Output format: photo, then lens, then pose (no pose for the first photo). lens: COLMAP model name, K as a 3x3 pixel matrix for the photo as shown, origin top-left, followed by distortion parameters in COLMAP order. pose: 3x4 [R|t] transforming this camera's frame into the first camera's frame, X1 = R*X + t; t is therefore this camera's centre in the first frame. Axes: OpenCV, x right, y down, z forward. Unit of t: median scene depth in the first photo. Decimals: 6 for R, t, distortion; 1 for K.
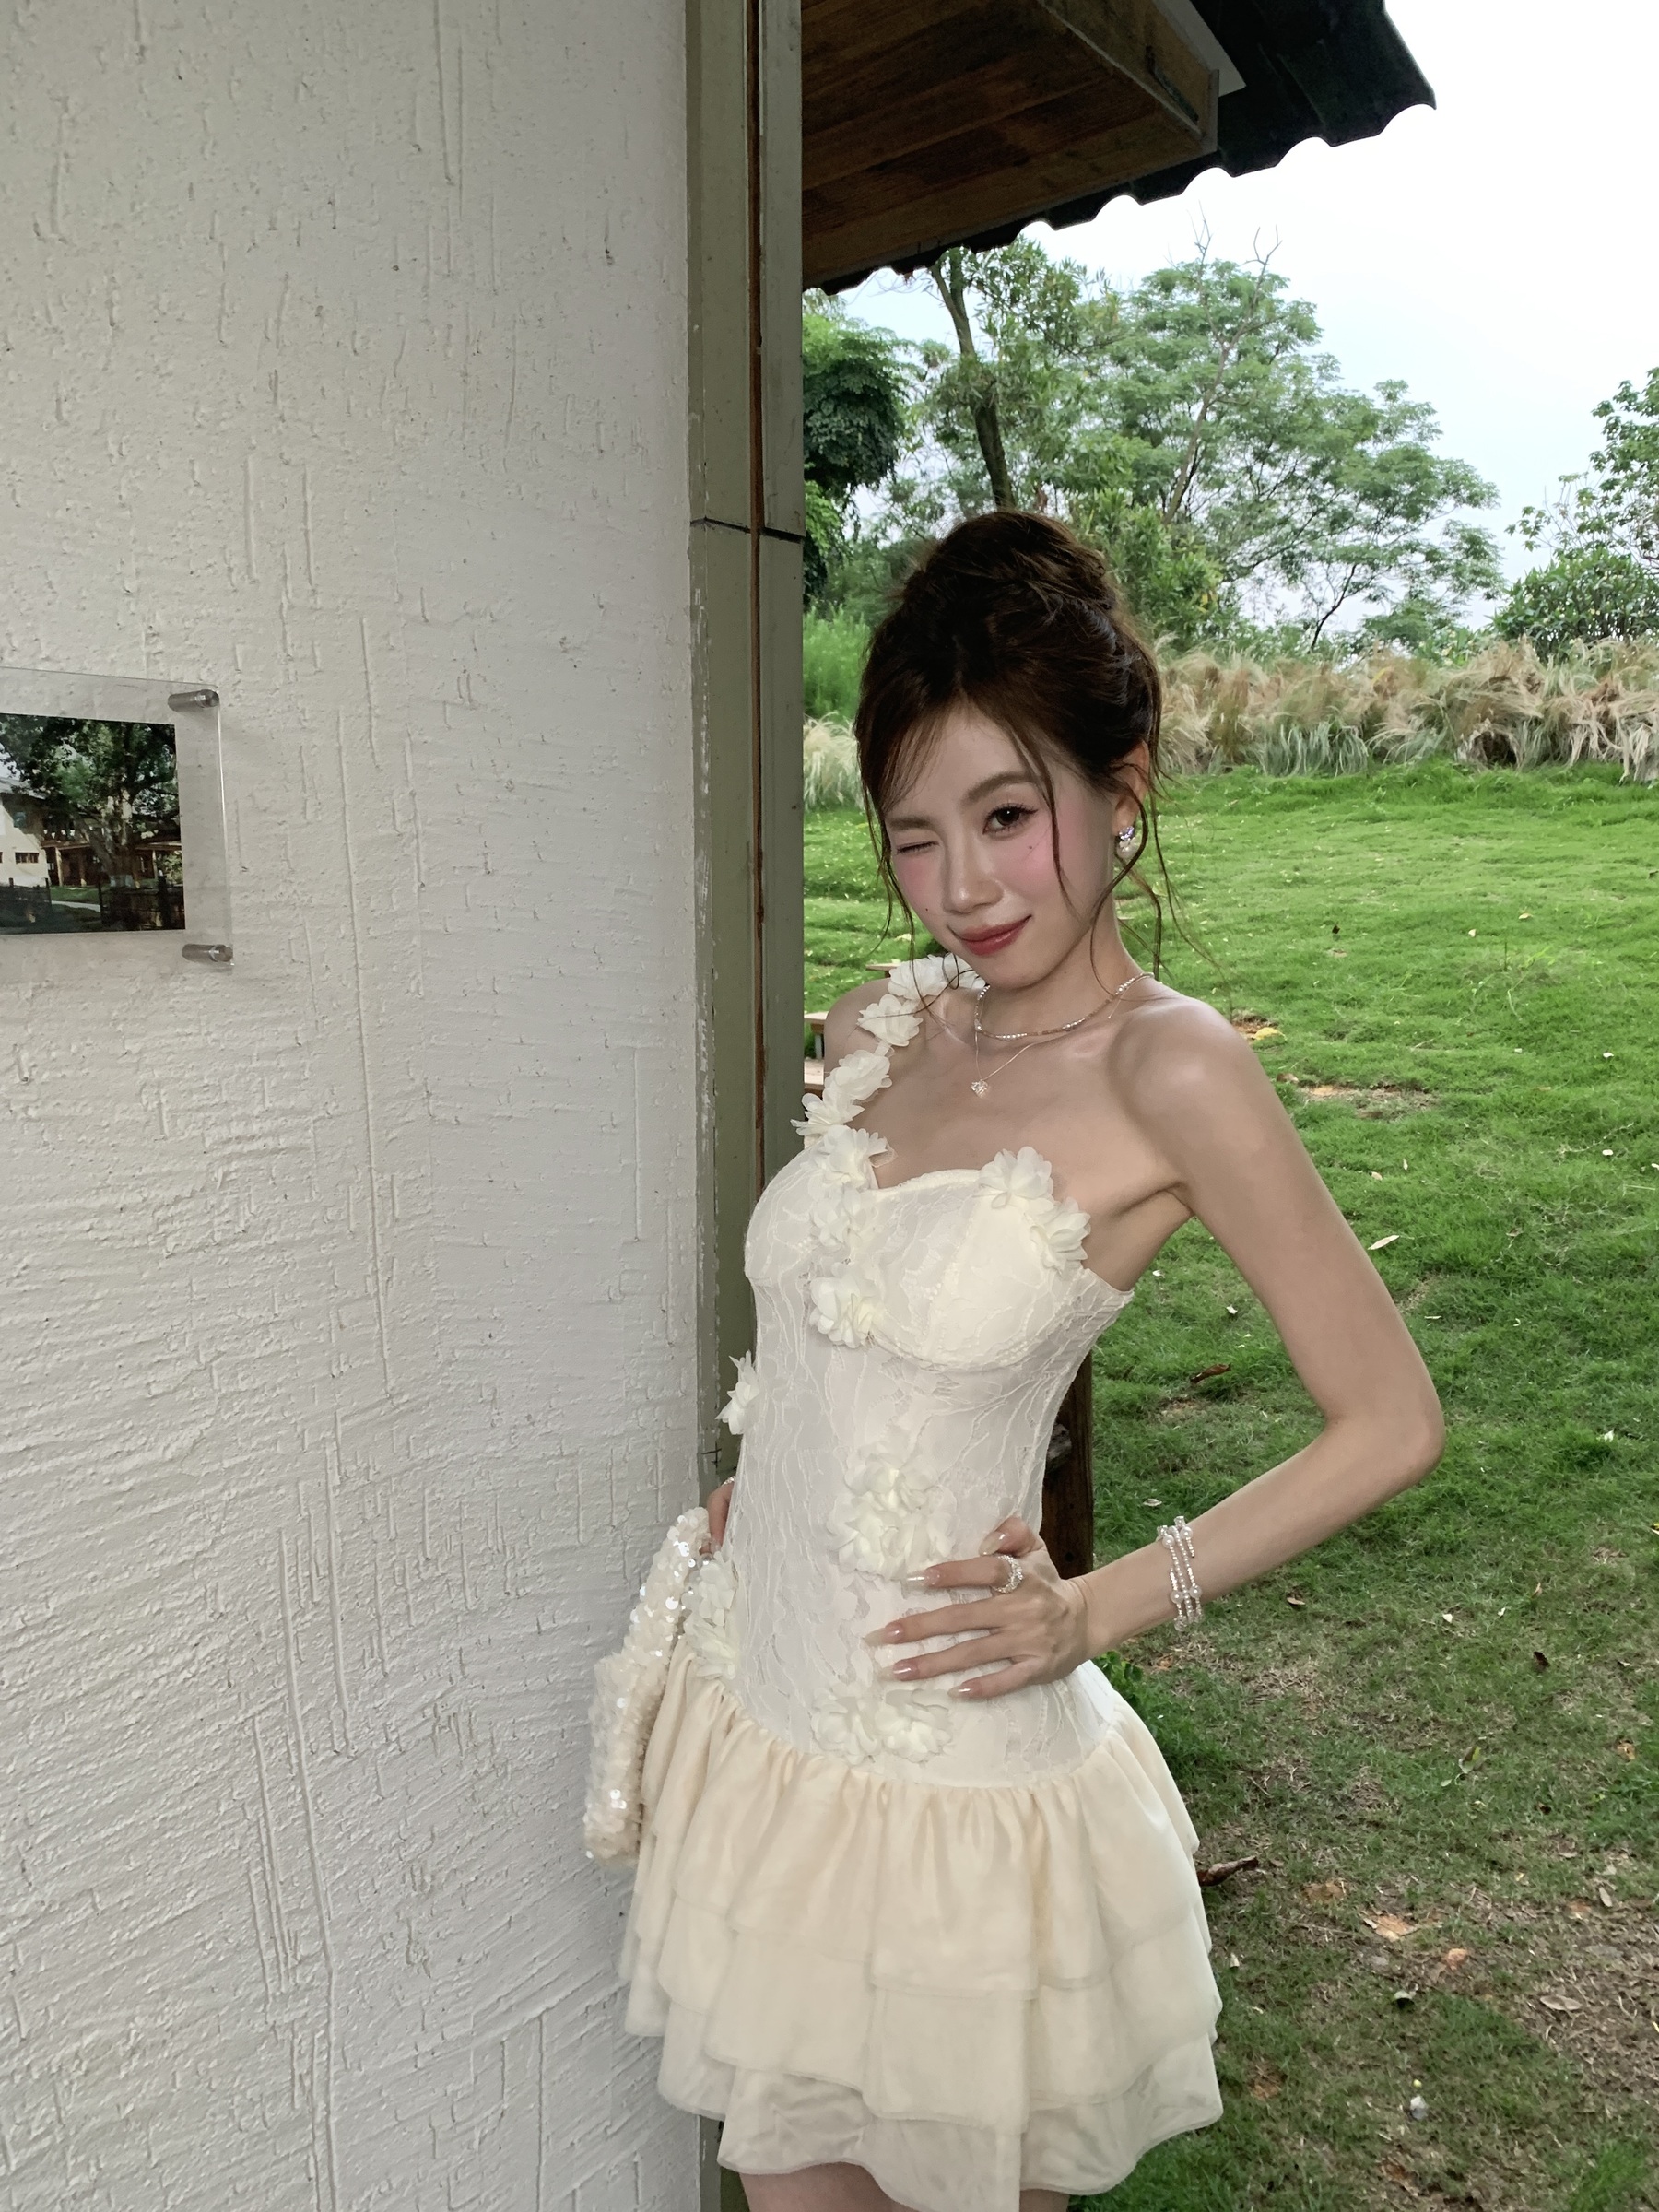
lens RADIAL K [[1712.3, 0, 856.7], [0, 1712.3, 1108.2], [0, 0, 1]] dist [0.009508, -0.006855]
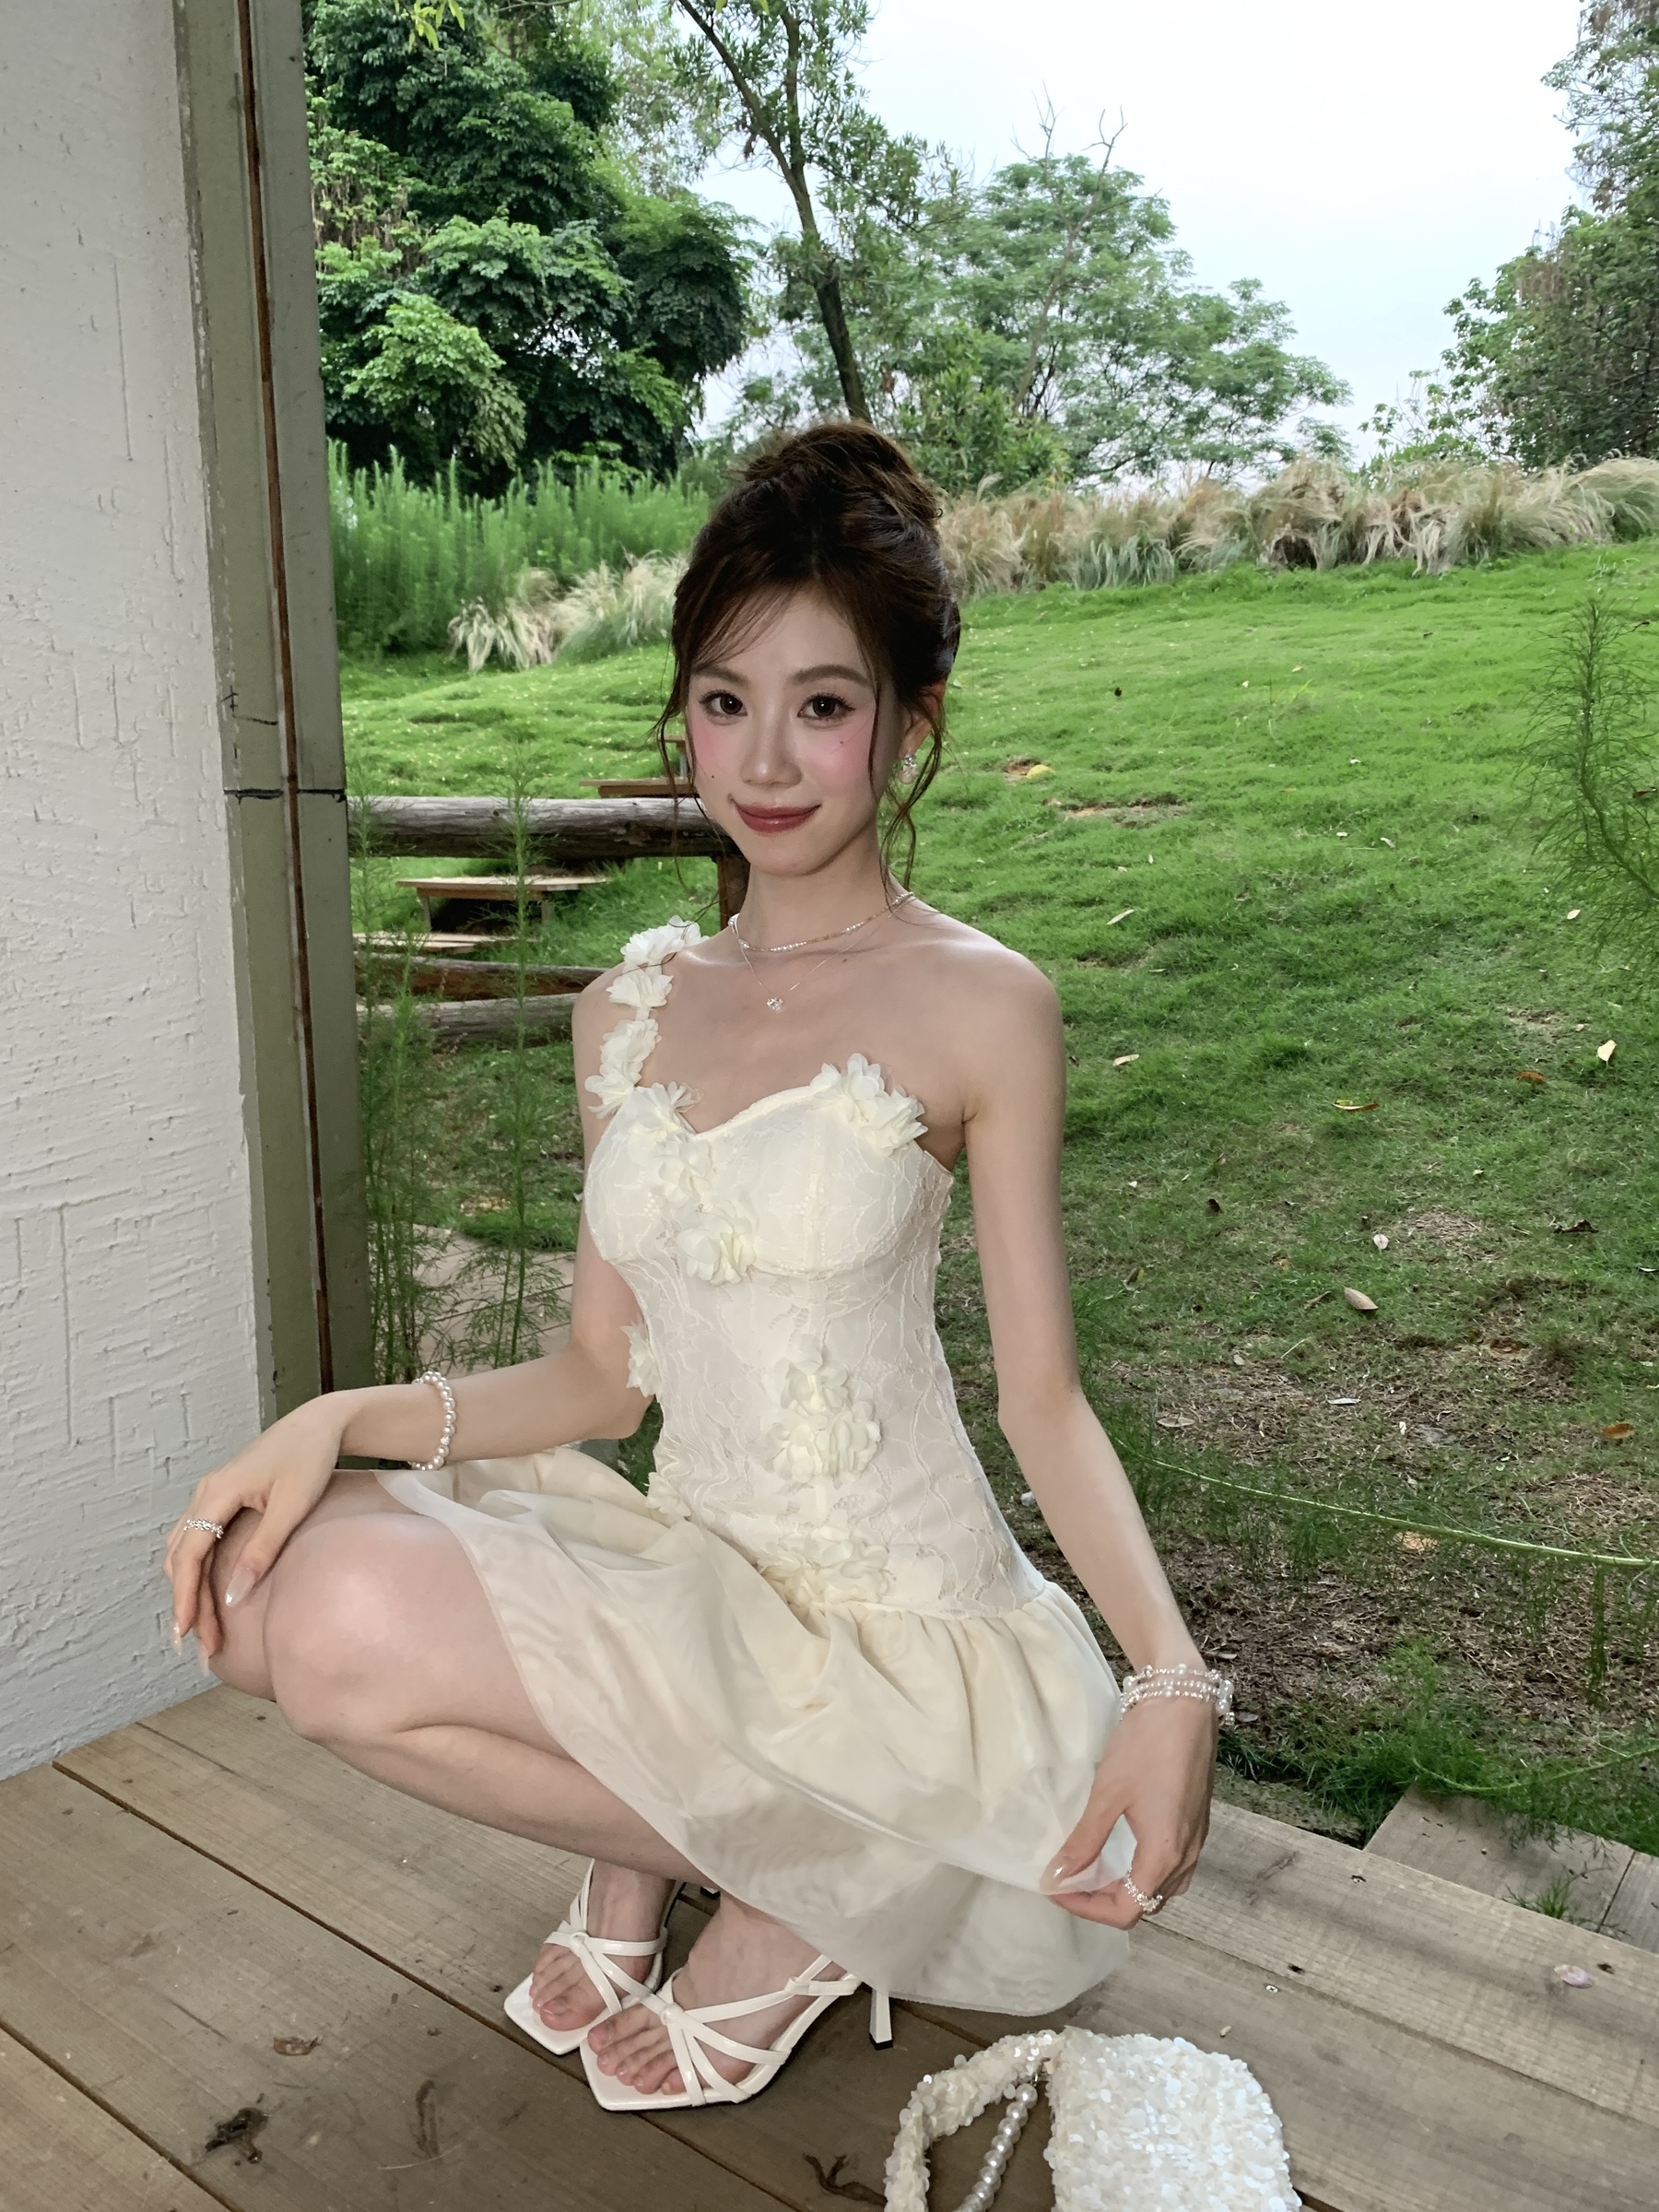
lens RADIAL K [[1712.3, 0, 815.2], [0, 1712.3, 1107.8], [0, 0, 1]] dist [0.009508, -0.006855]
pose [[0.999010, -0.021792, 0.038781, 0.073667], [0.020608, 0.999317, 0.030667, 0.140446], [-0.039423, -0.029838, 0.998777, -0.017012]]
